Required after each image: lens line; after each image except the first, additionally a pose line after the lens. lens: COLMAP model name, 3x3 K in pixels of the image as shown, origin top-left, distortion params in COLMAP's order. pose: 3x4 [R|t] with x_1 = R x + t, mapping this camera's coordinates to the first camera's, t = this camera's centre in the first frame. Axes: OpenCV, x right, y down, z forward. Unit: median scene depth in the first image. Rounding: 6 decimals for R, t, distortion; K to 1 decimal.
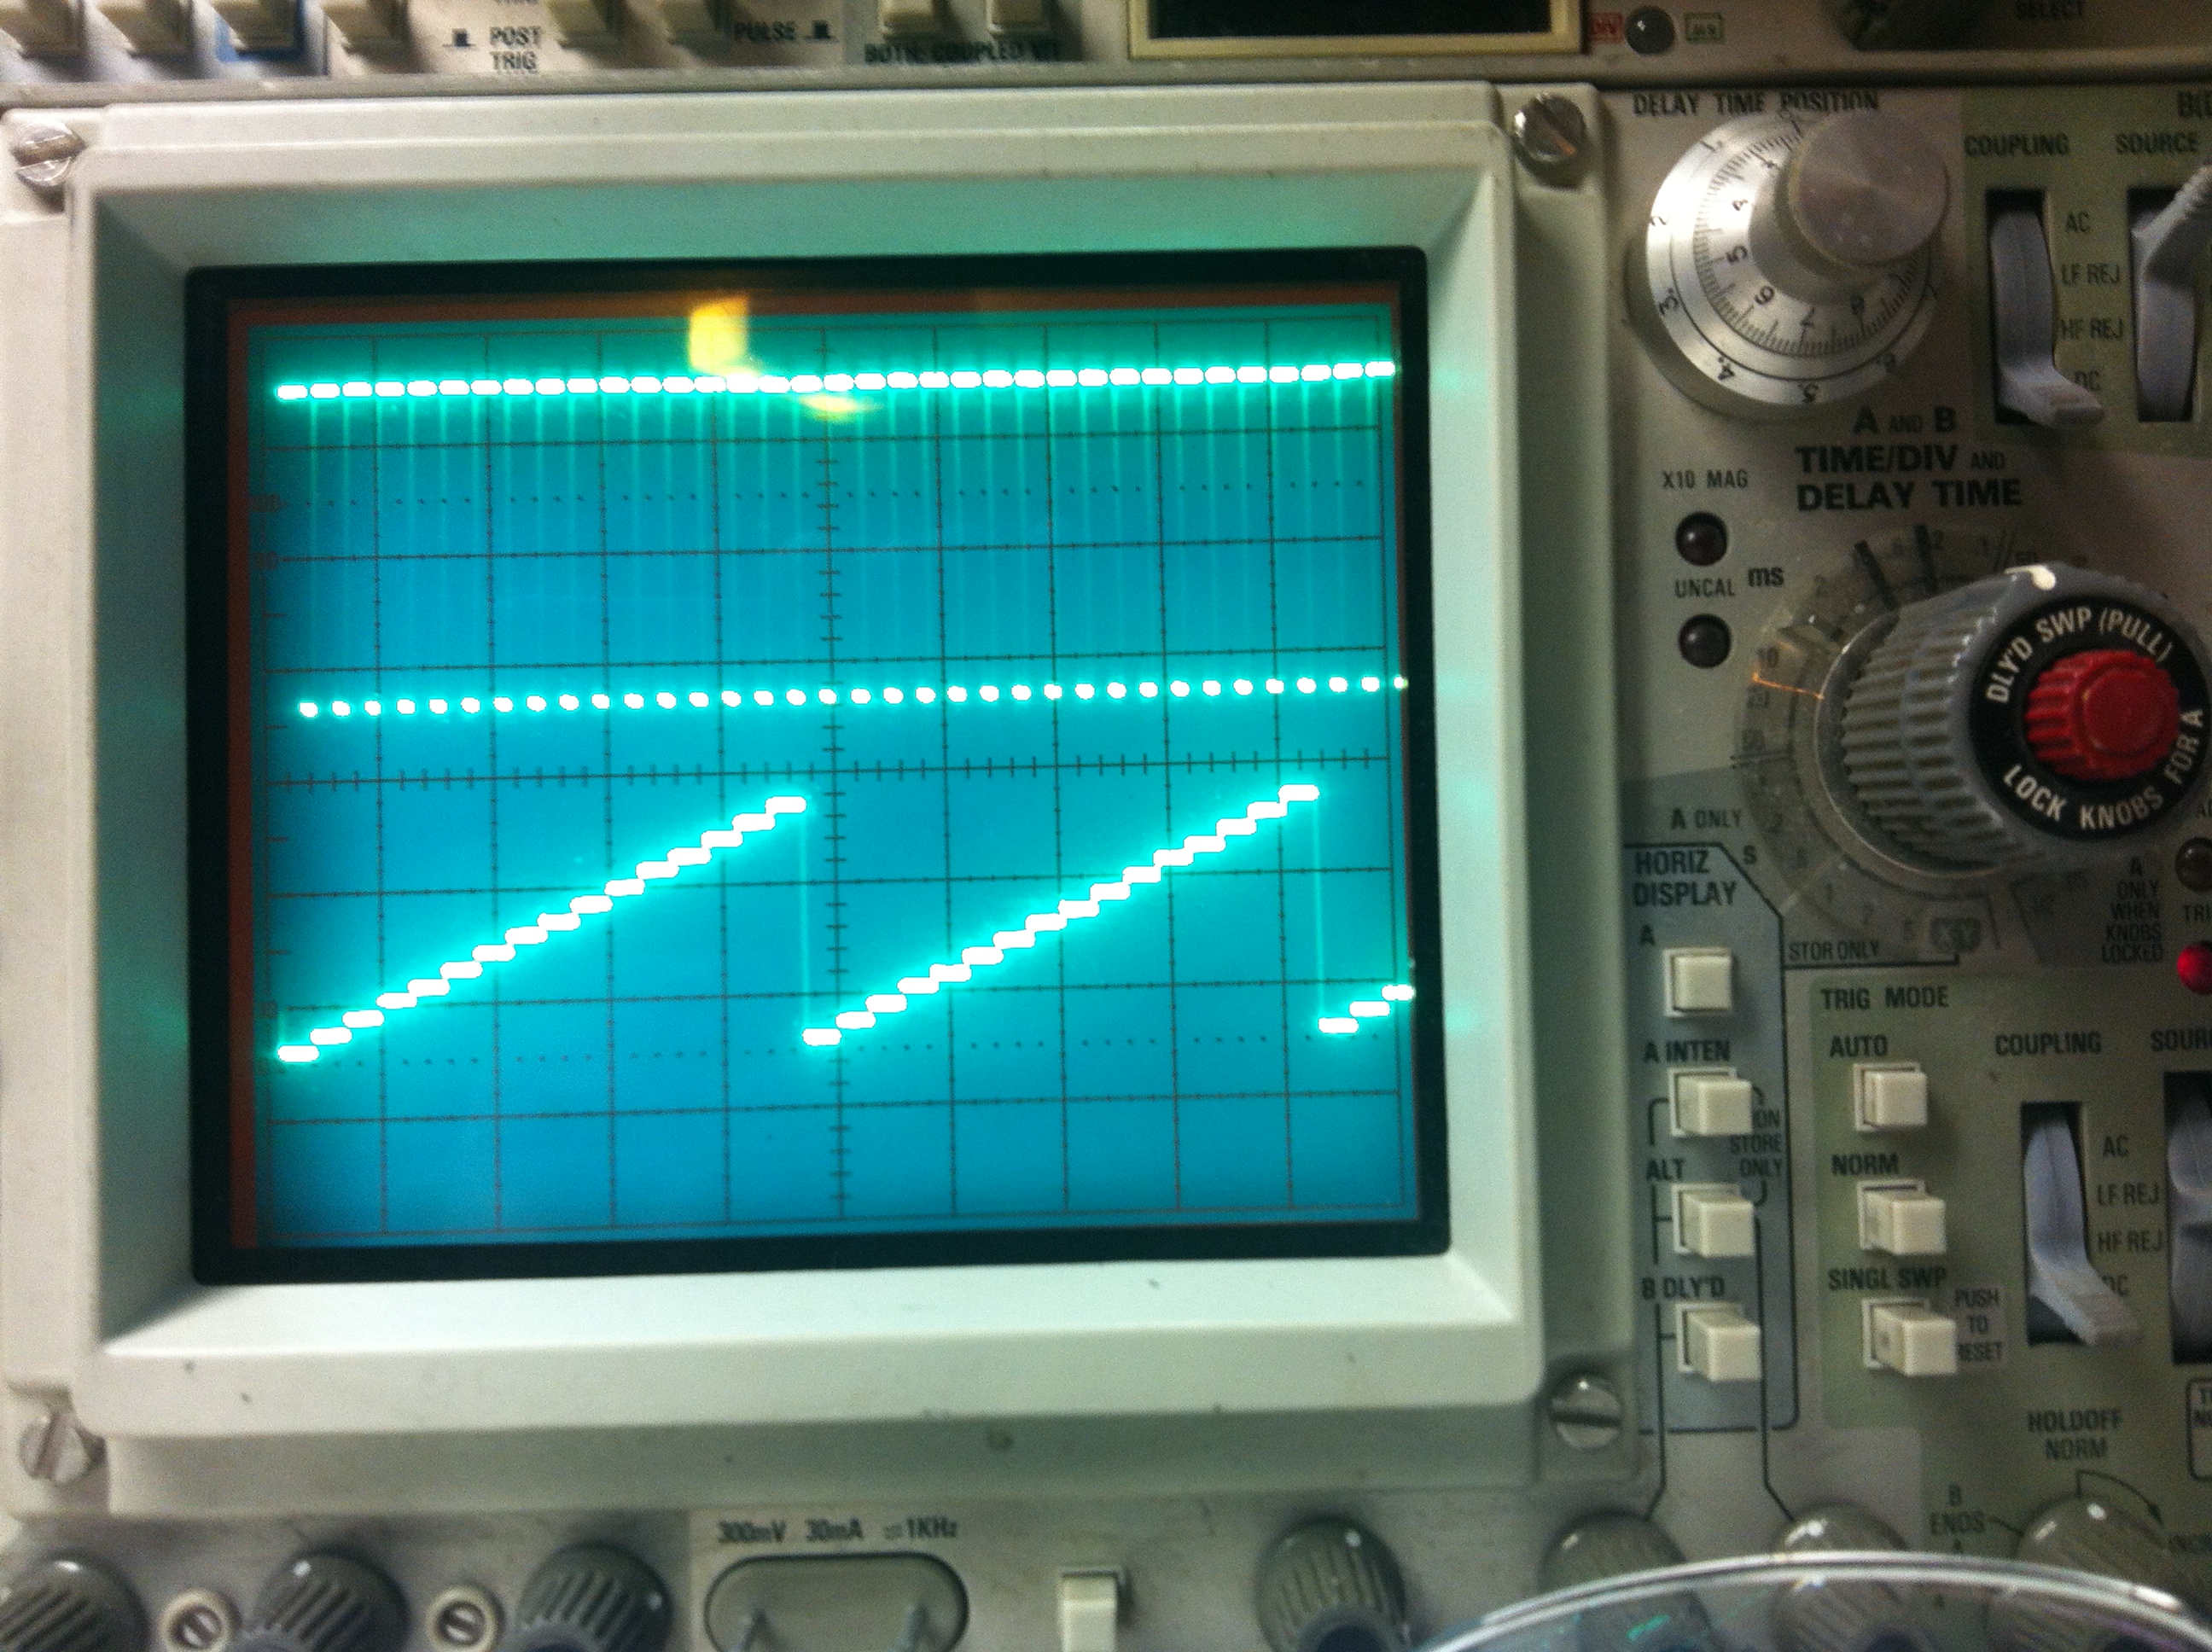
lens RADIAL K [[2192.1, 0, 1106.0], [0, 2192.1, 826.0], [0, 0, 1]] dist [0.077391, -0.226346]
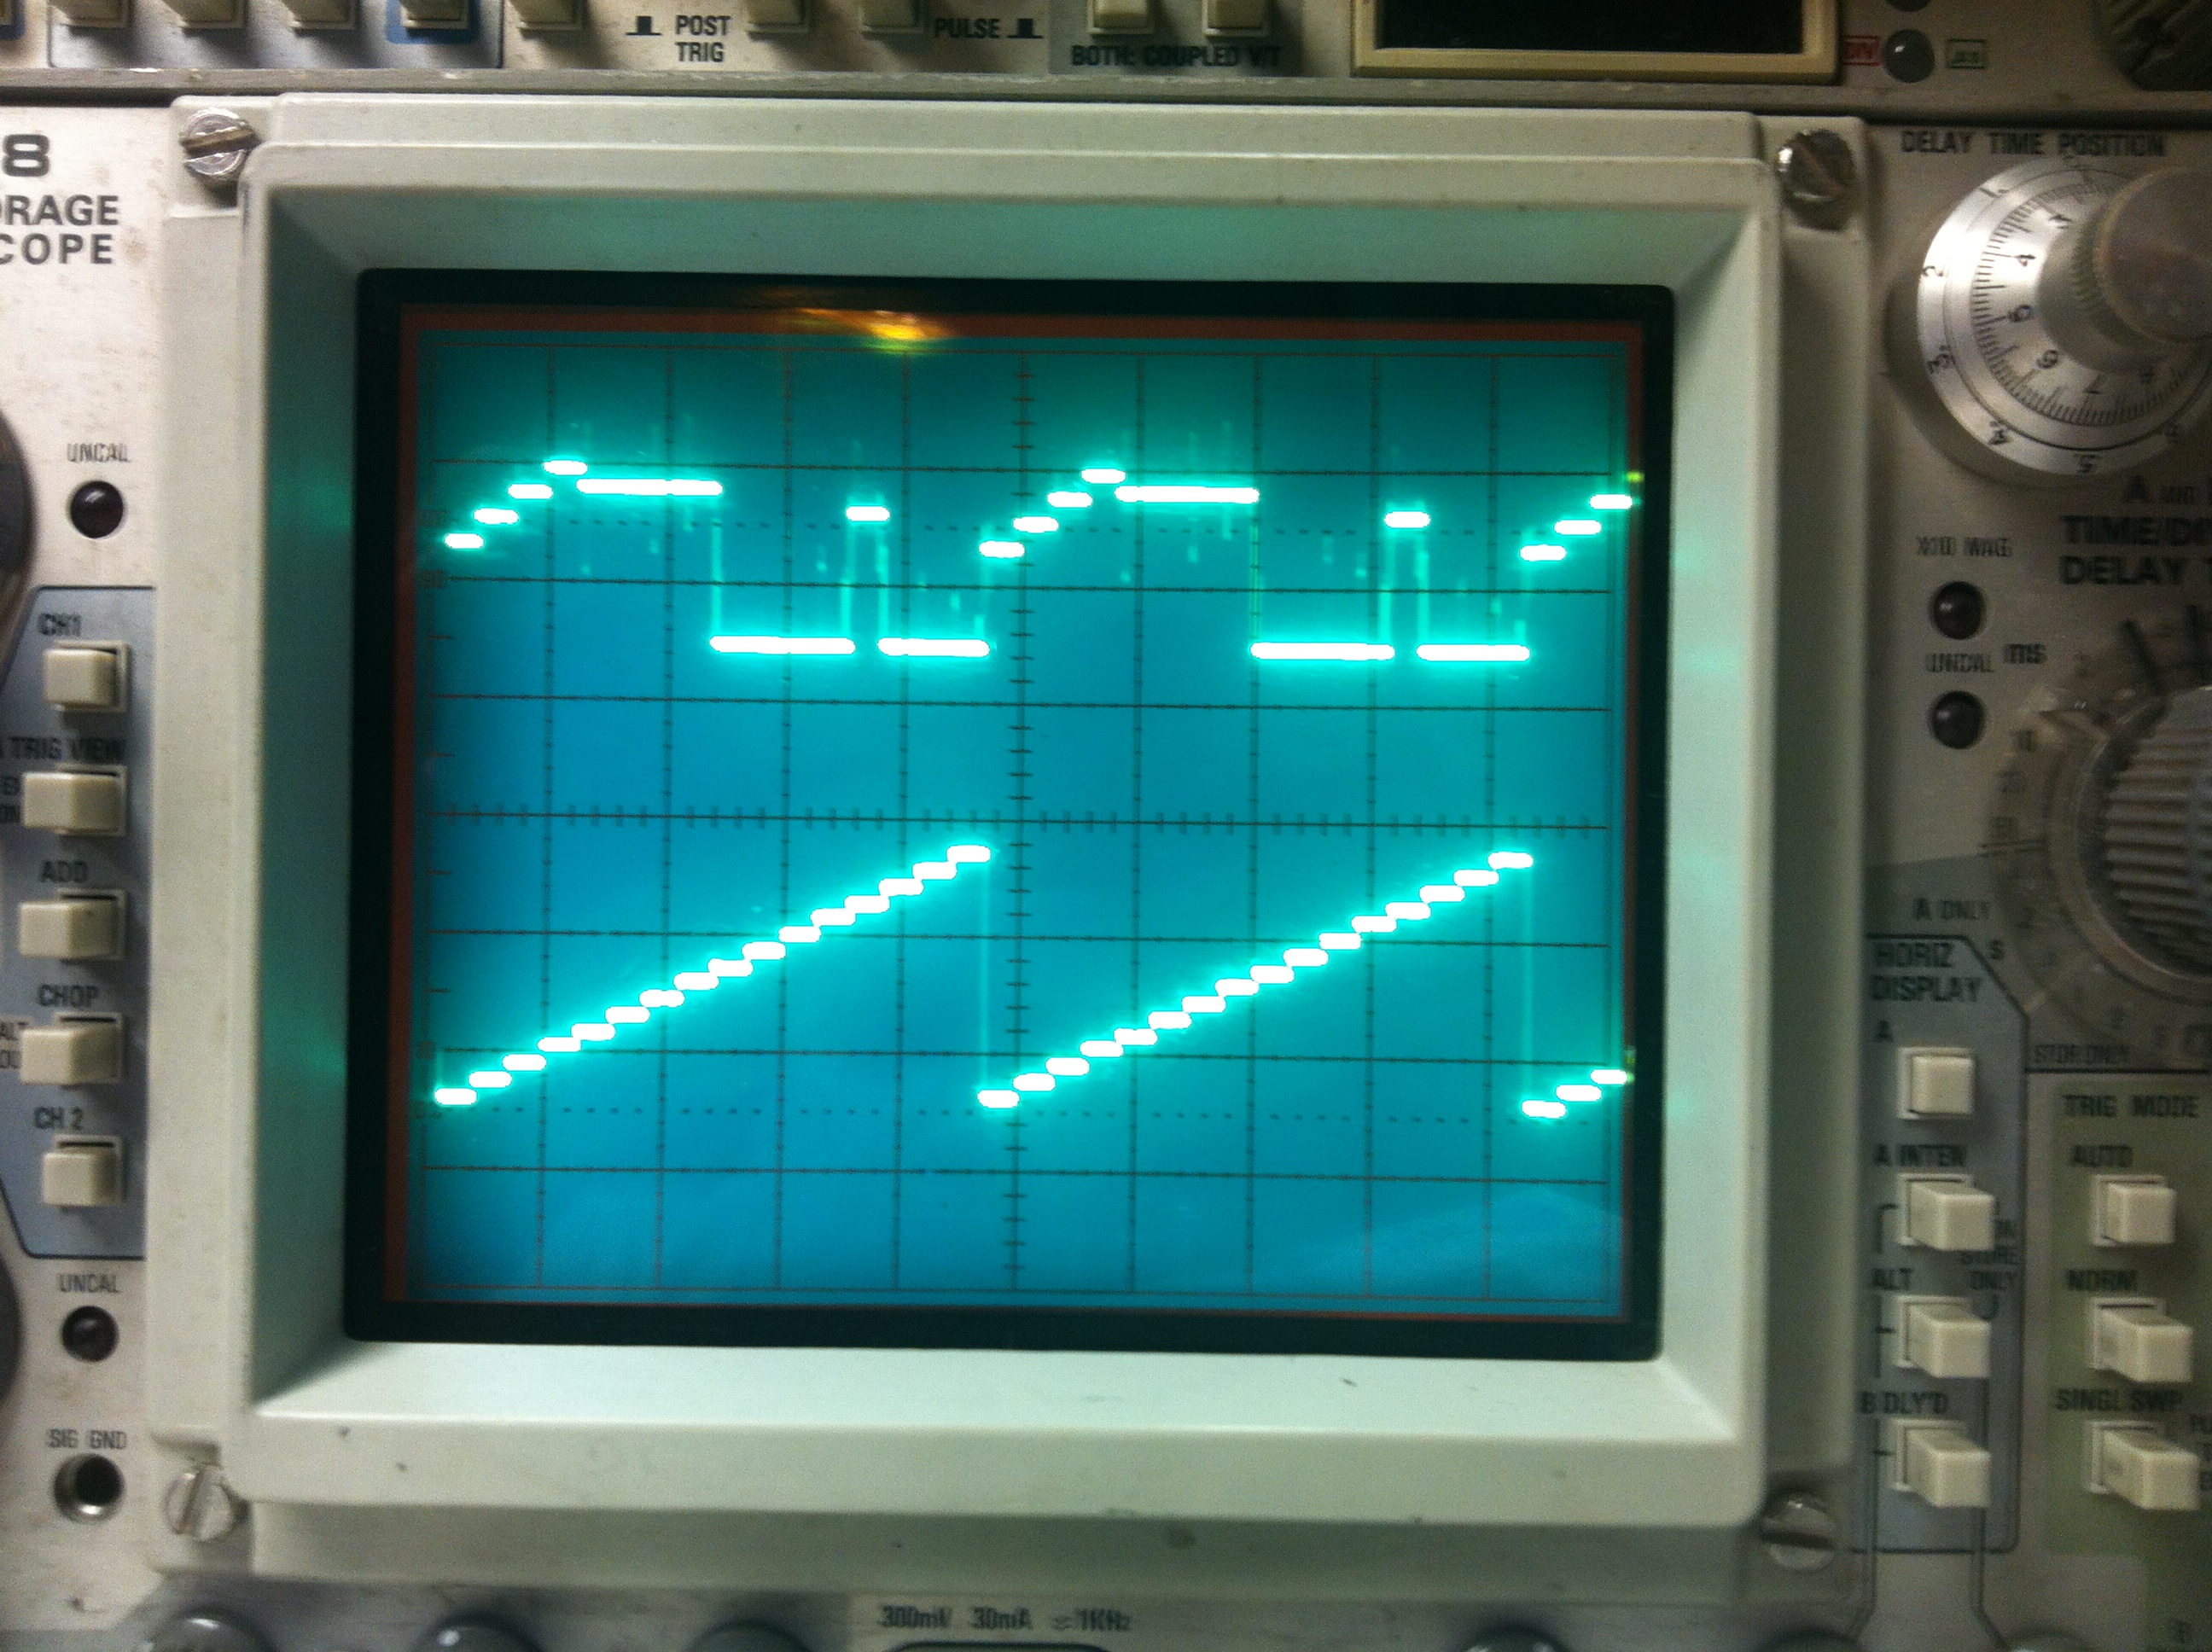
lens RADIAL K [[2192.1, 0, 1106.0], [0, 2192.1, 826.0], [0, 0, 1]] dist [0.077391, -0.226346]
pose [[0.999178, 0.035981, -0.018684, -0.071598], [-0.035412, 0.998924, 0.029960, -0.054360], [0.019742, -0.029274, 0.999376, 0.053071]]
